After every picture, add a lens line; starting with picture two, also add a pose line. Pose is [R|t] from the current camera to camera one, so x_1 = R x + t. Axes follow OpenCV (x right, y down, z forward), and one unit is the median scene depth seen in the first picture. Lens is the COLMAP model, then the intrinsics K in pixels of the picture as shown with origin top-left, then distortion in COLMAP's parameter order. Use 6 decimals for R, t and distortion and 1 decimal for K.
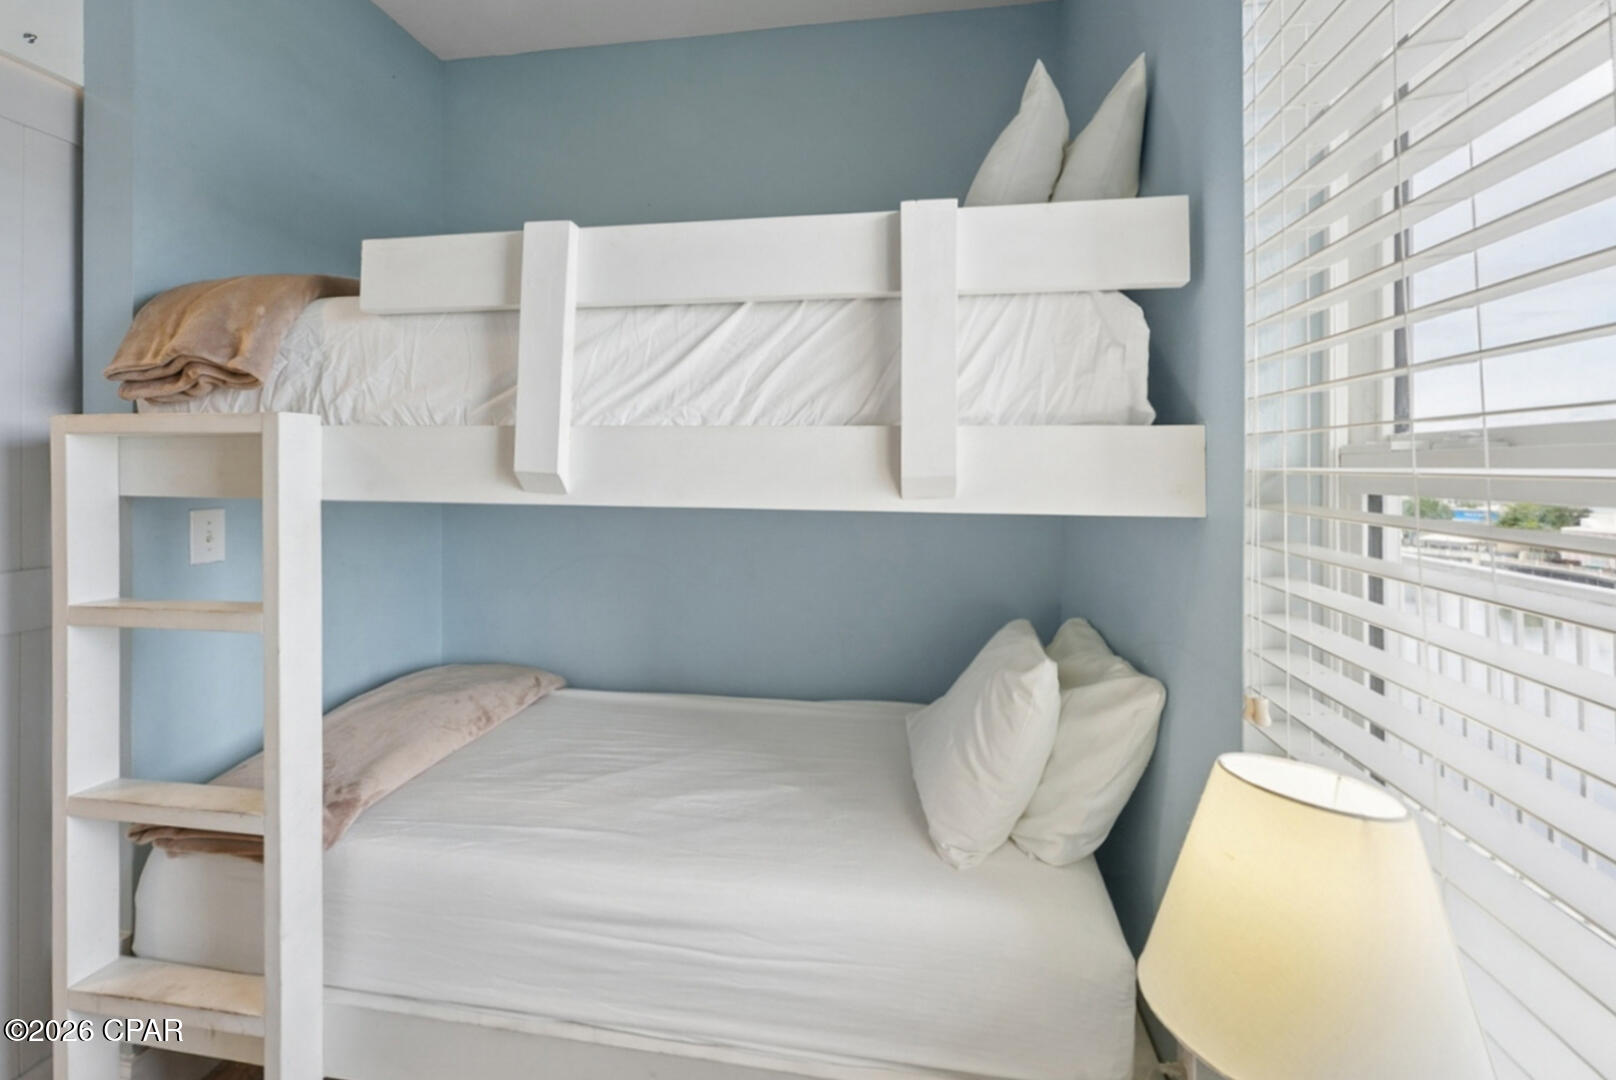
lens RADIAL K [[666.7, 0, 814.3], [0, 666.7, 473.5], [0, 0, 1]] dist [0.000019, 0.000004]
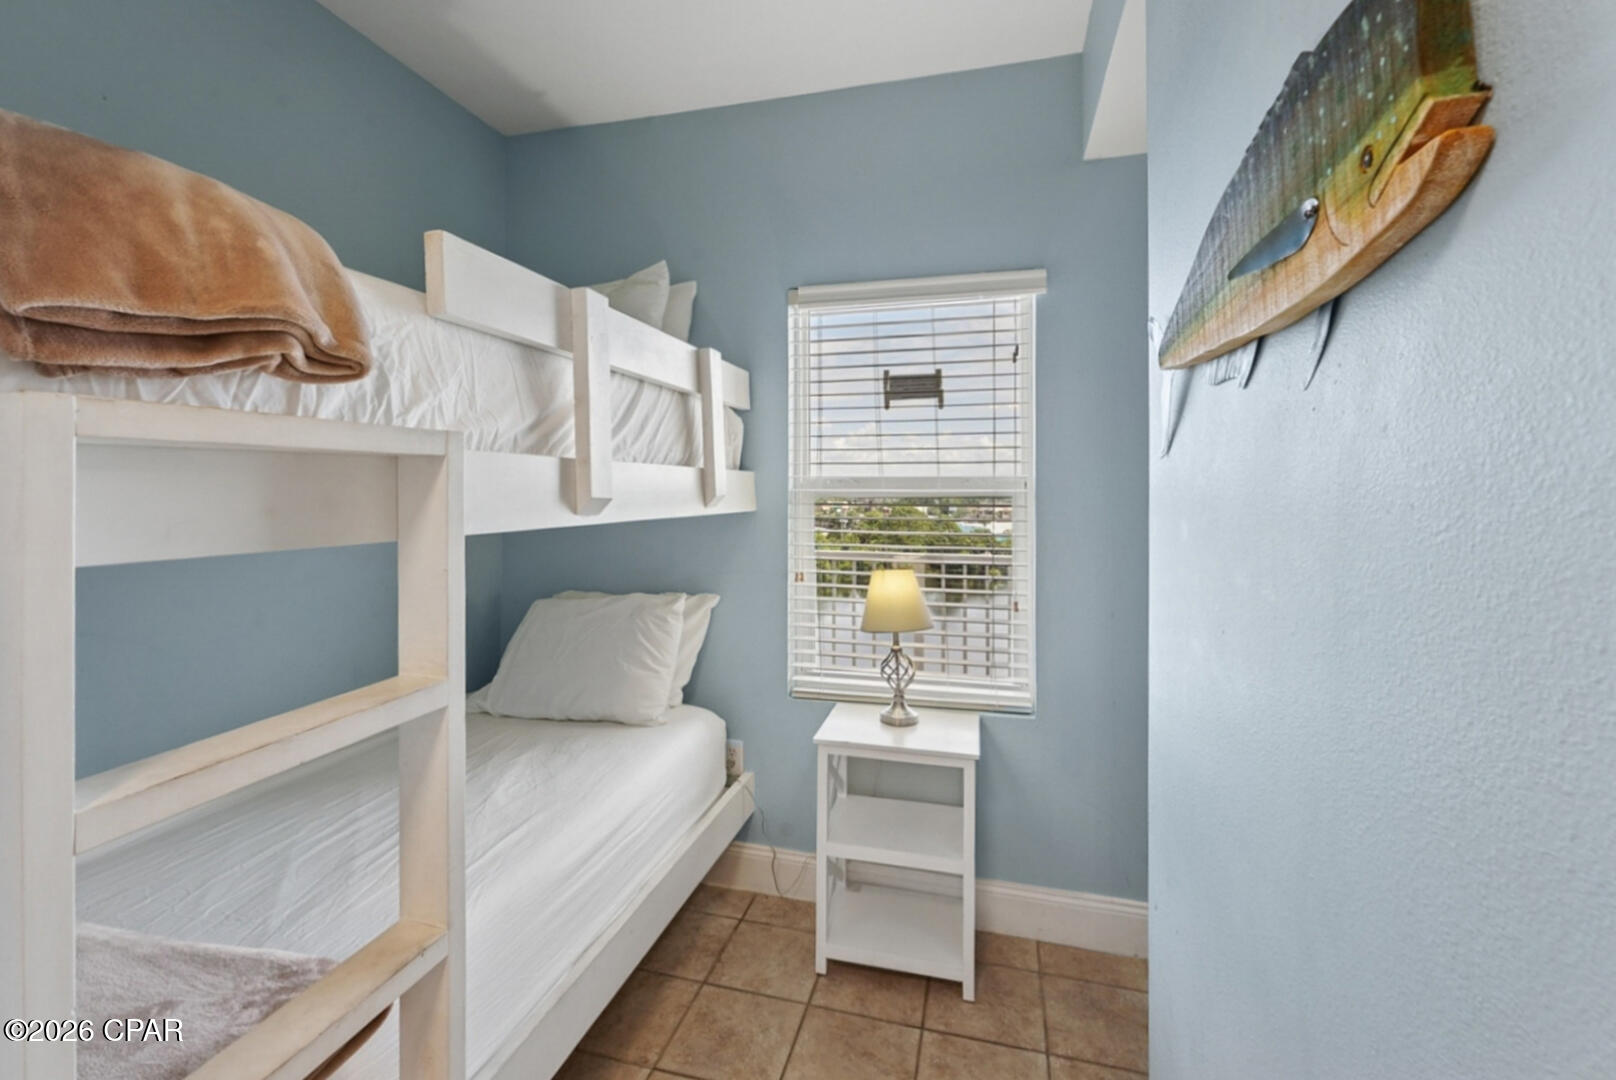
lens RADIAL K [[698.2, 0, 802.3], [0, 698.2, 463.0], [0, 0, 1]] dist [-0.000448, -0.000162]
pose [[0.118747, 0.026168, 0.992580, -1.493703], [-0.003648, 0.999657, -0.025918, -0.030278], [-0.992918, -0.000544, 0.118802, 0.426492]]
